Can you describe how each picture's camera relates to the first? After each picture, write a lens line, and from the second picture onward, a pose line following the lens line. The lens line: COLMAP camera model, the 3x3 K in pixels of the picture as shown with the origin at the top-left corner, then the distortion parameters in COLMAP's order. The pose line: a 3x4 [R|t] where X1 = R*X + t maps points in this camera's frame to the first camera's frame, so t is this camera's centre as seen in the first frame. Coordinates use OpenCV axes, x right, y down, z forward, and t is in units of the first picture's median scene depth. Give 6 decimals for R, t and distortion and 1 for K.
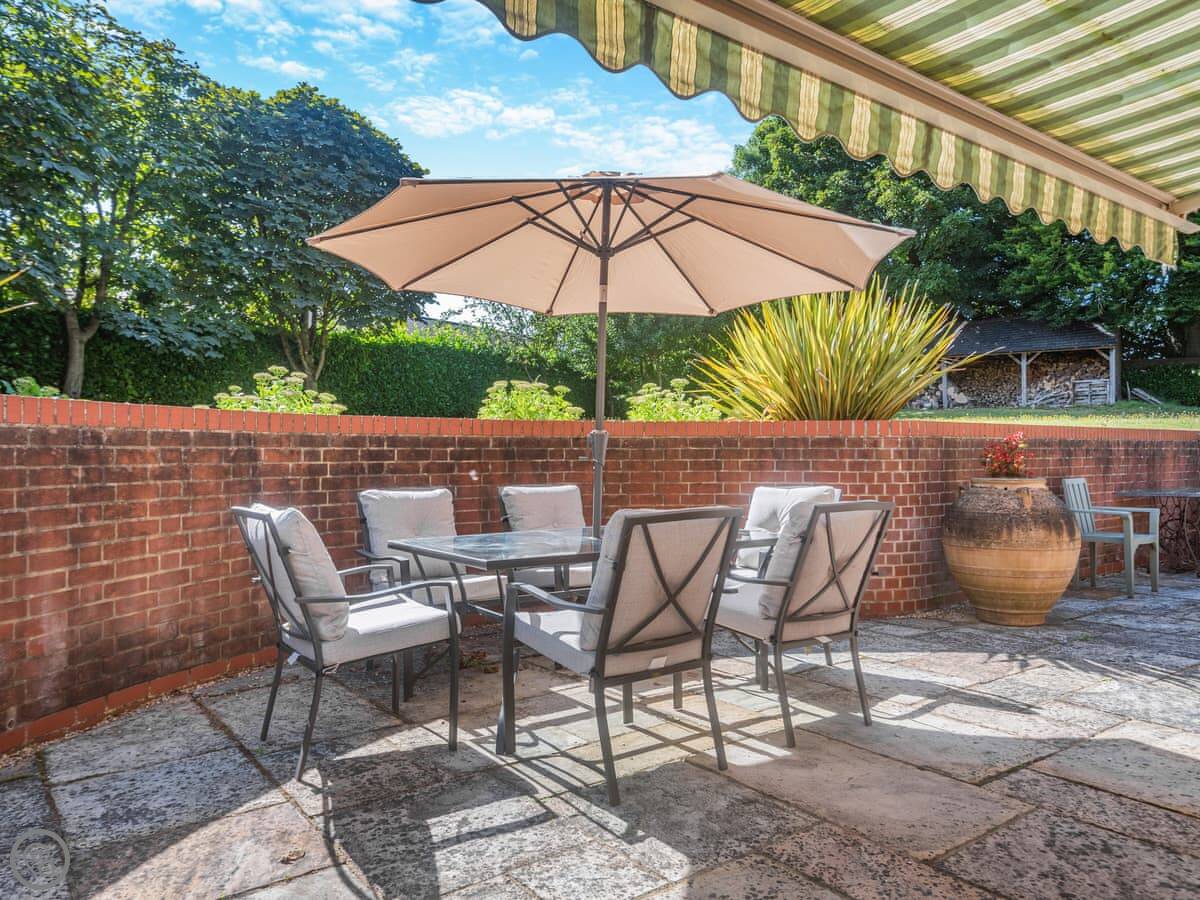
lens RADIAL K [[792.7, 0, 595.1], [0, 792.7, 450.6], [0, 0, 1]] dist [0.001040, -0.005909]
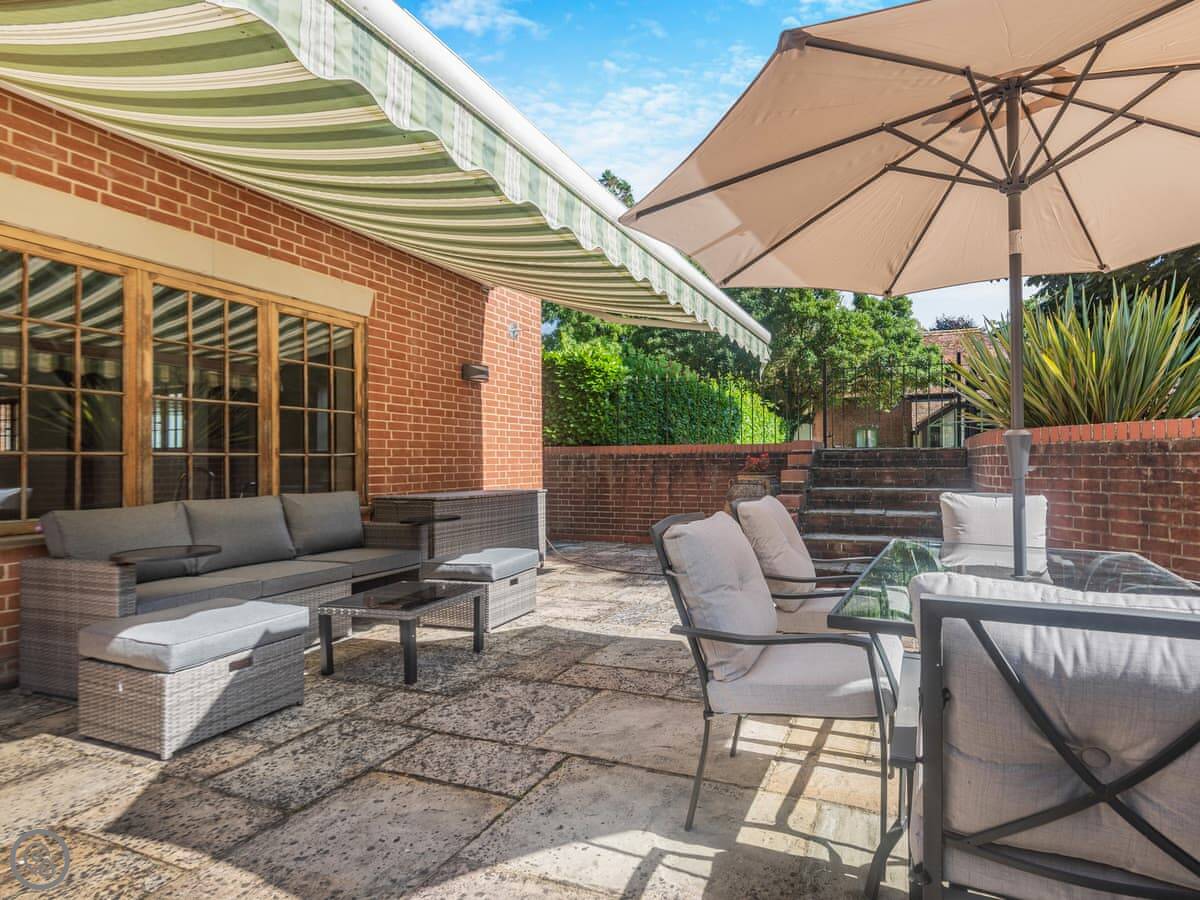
lens RADIAL K [[945.7, 0, 599.8], [0, 945.7, 451.3], [0, 0, 1]] dist [-0.000590, -0.000301]
pose [[-0.909327, 0.005907, -0.416041, 0.769250], [0.009672, 0.999929, -0.006943, -0.005444], [0.415970, -0.010337, -0.909319, 1.731892]]
